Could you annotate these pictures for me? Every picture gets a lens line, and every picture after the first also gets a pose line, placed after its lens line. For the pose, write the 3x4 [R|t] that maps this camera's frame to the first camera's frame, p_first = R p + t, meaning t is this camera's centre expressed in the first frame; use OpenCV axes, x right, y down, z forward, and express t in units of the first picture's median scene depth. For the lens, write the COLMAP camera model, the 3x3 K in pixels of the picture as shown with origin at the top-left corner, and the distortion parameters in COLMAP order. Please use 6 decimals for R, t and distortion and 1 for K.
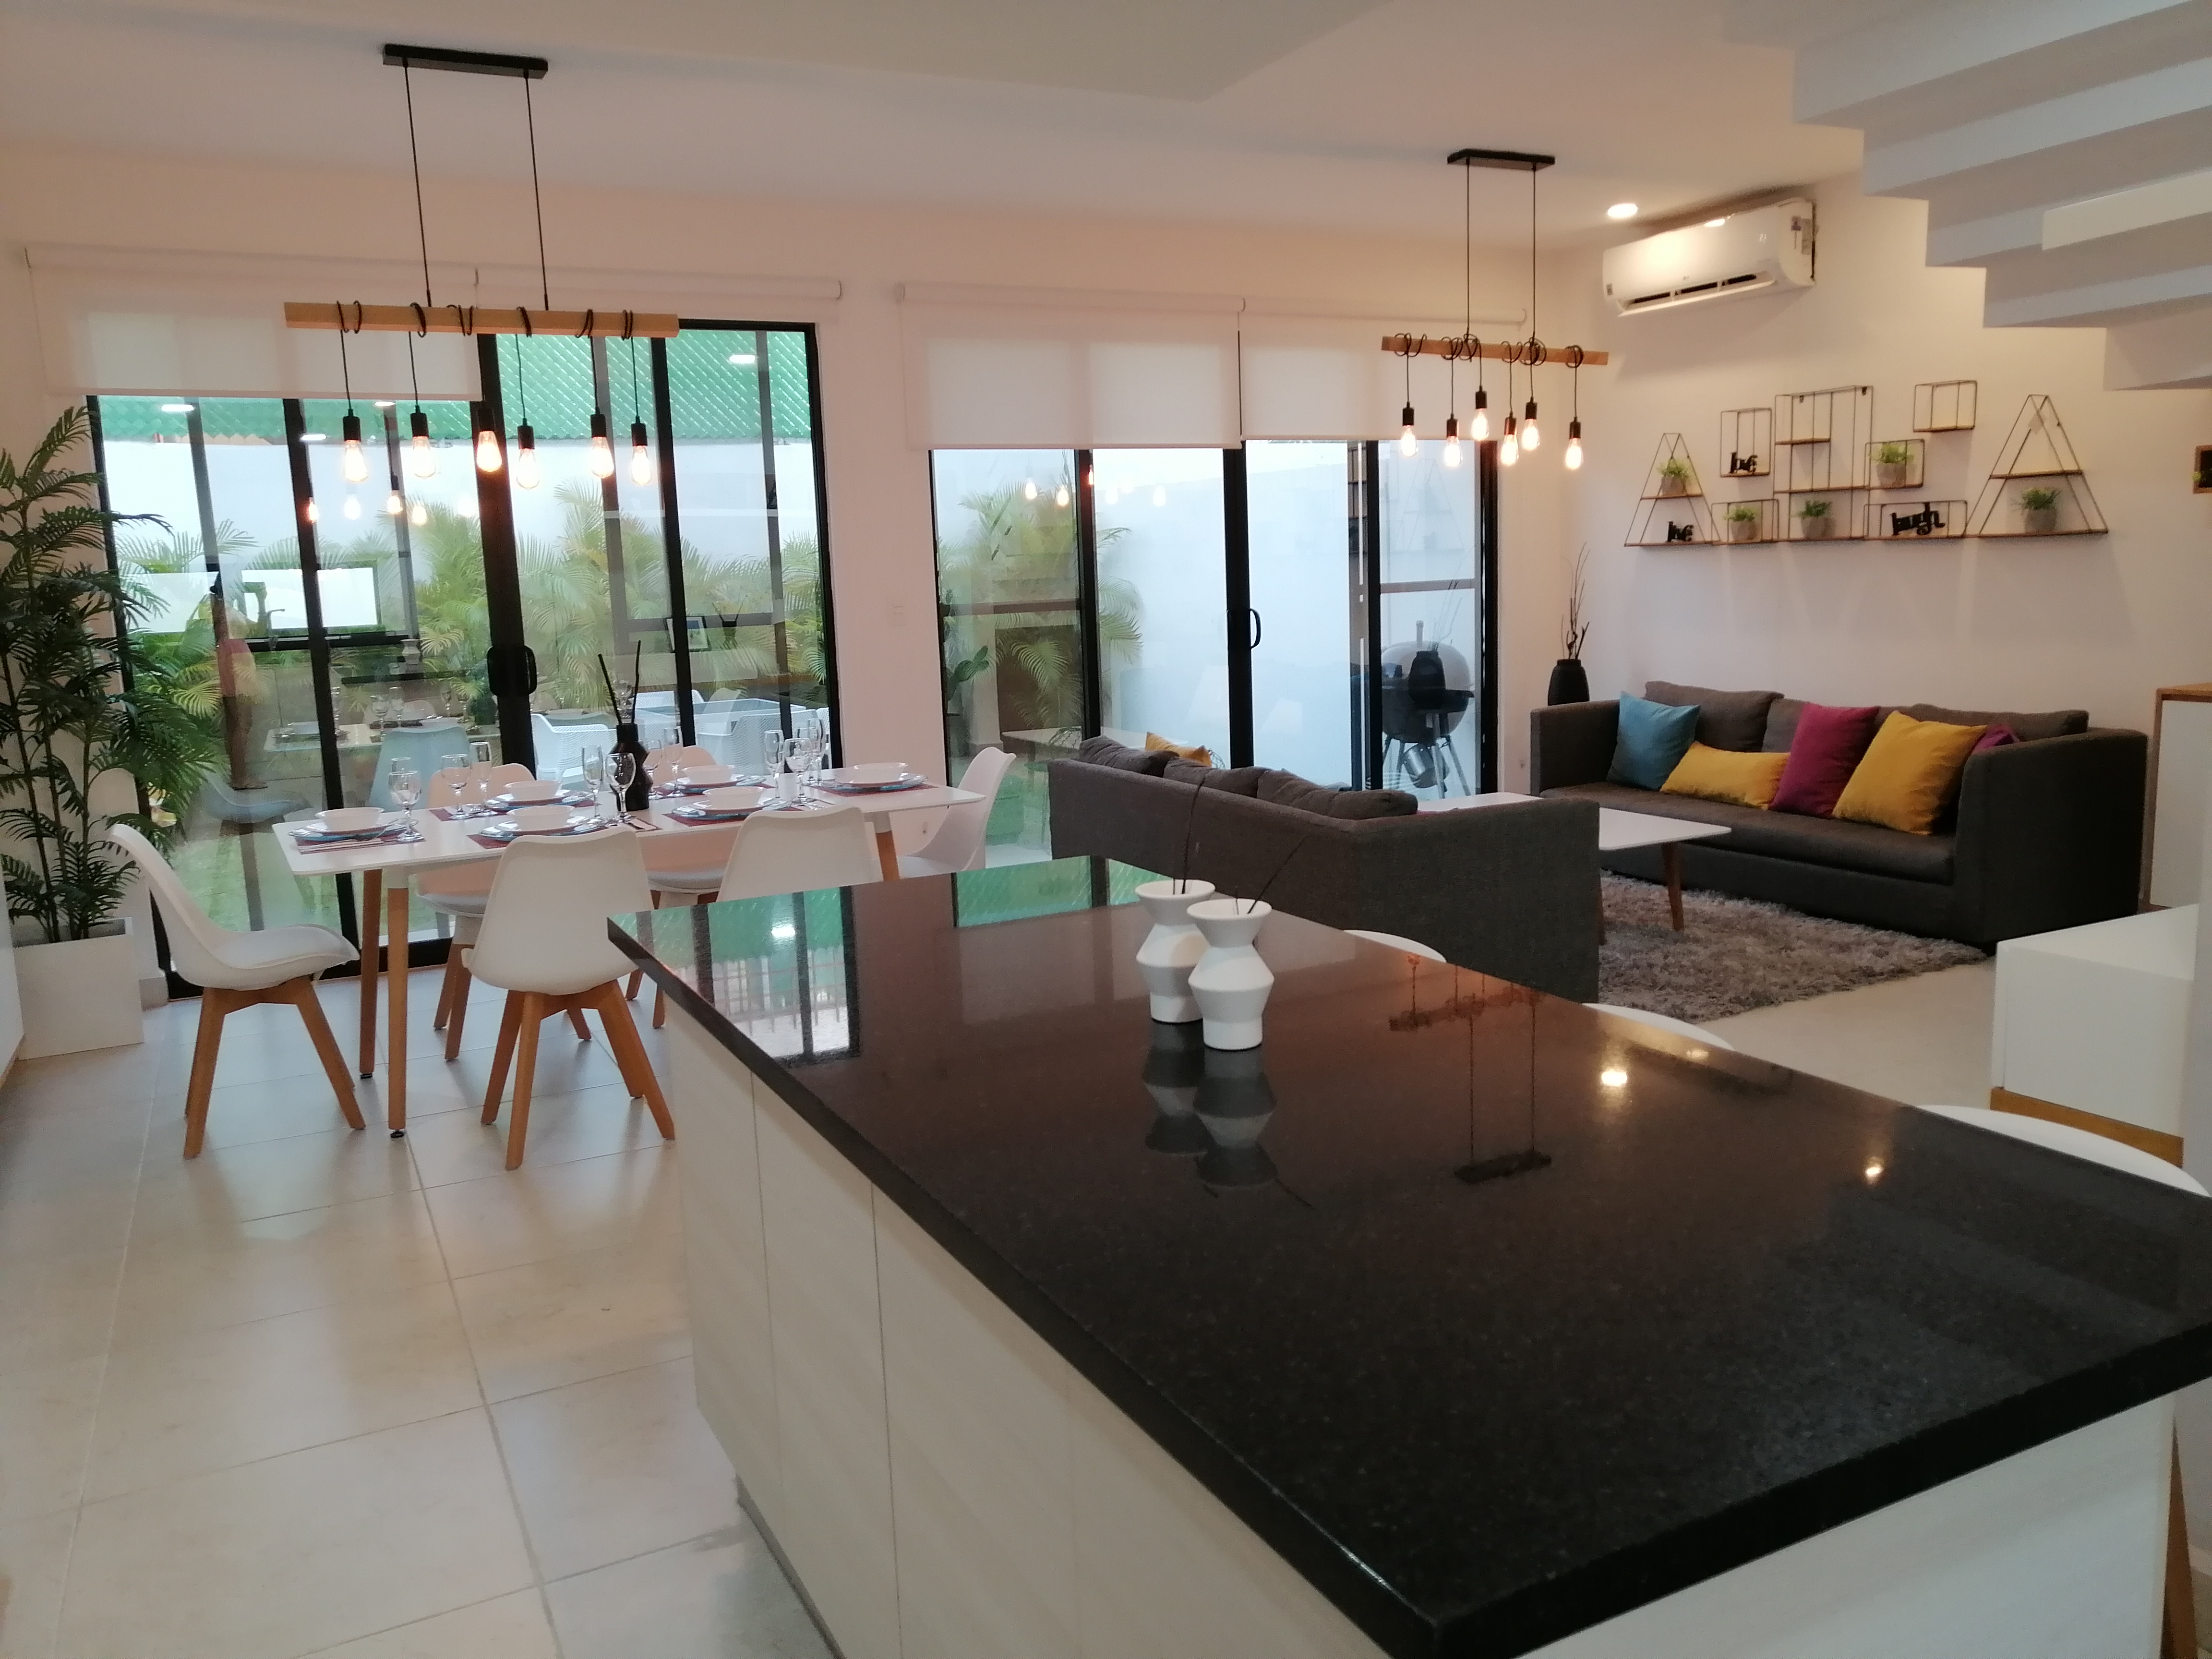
lens RADIAL K [[1703.4, 0, 1099.9], [0, 1703.4, 839.7], [0, 0, 1]] dist [-0.005593, 0.027471]
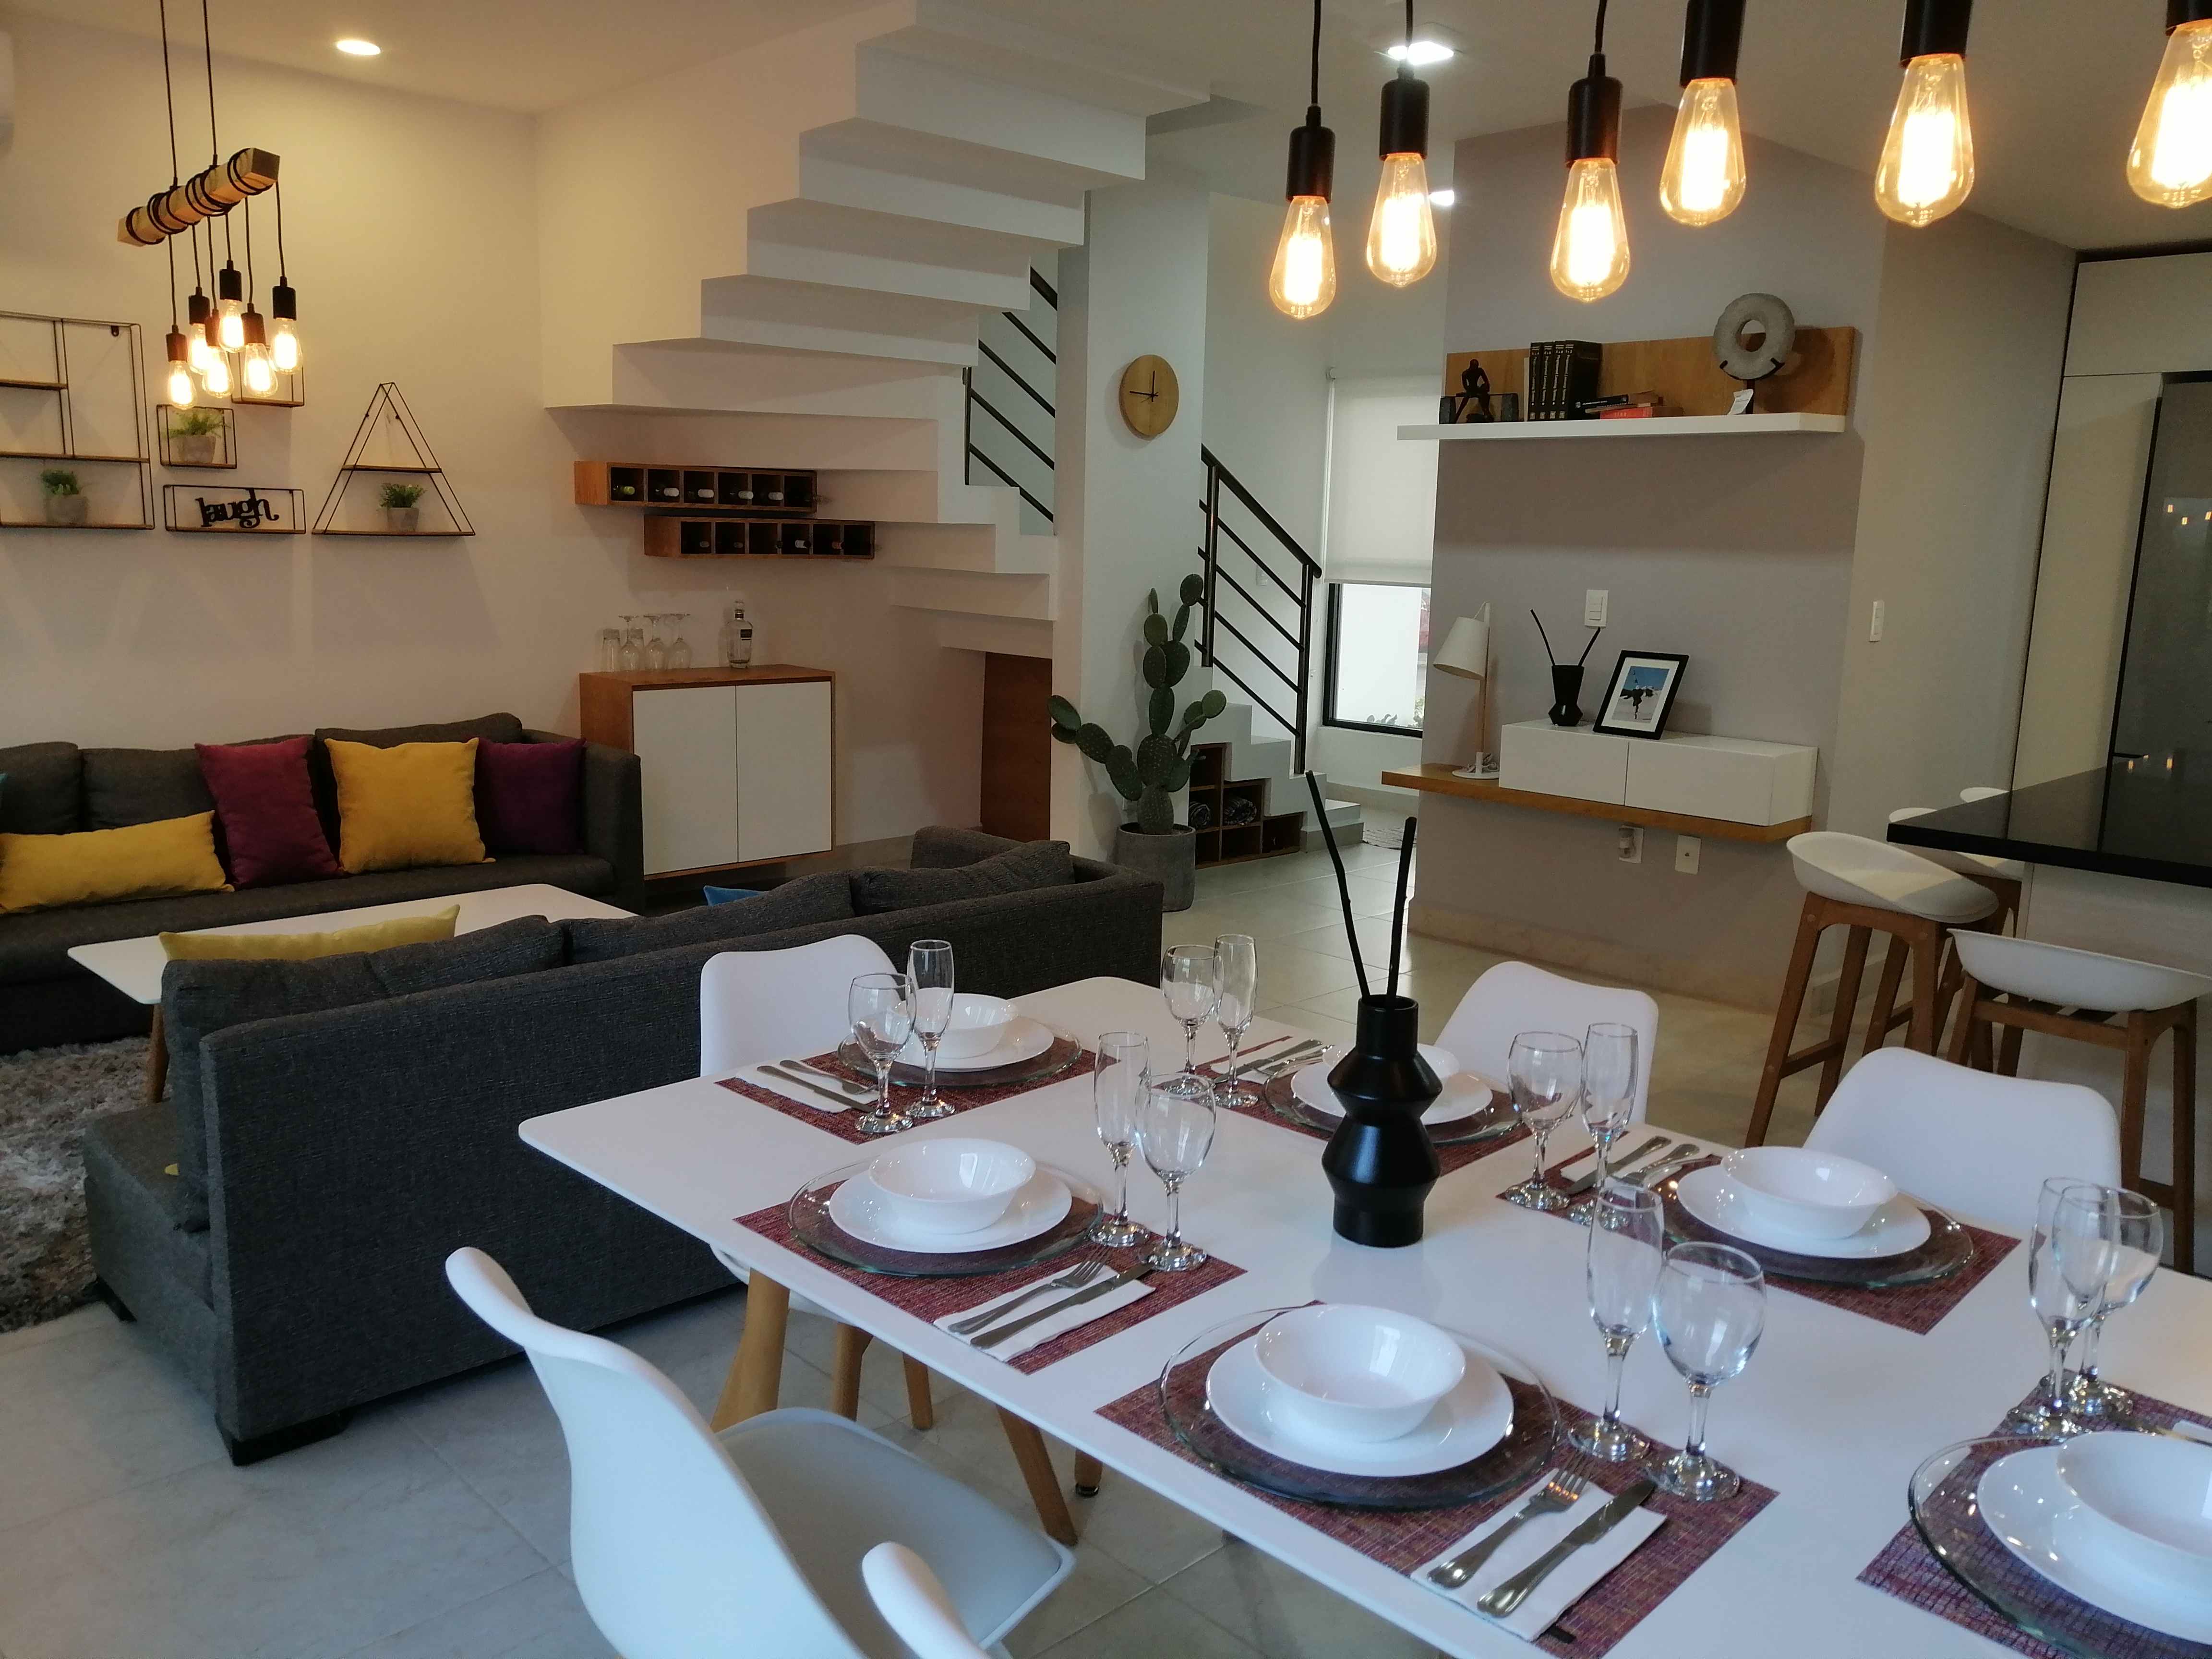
lens RADIAL K [[1703.4, 0, 1104.2], [0, 1703.4, 828.3], [0, 0, 1]] dist [-0.005593, 0.027471]
pose [[-0.331973, -0.141754, 0.932577, -0.439842], [0.139625, 0.970369, 0.197201, -0.143444], [-0.932898, 0.195676, -0.302344, 0.896384]]
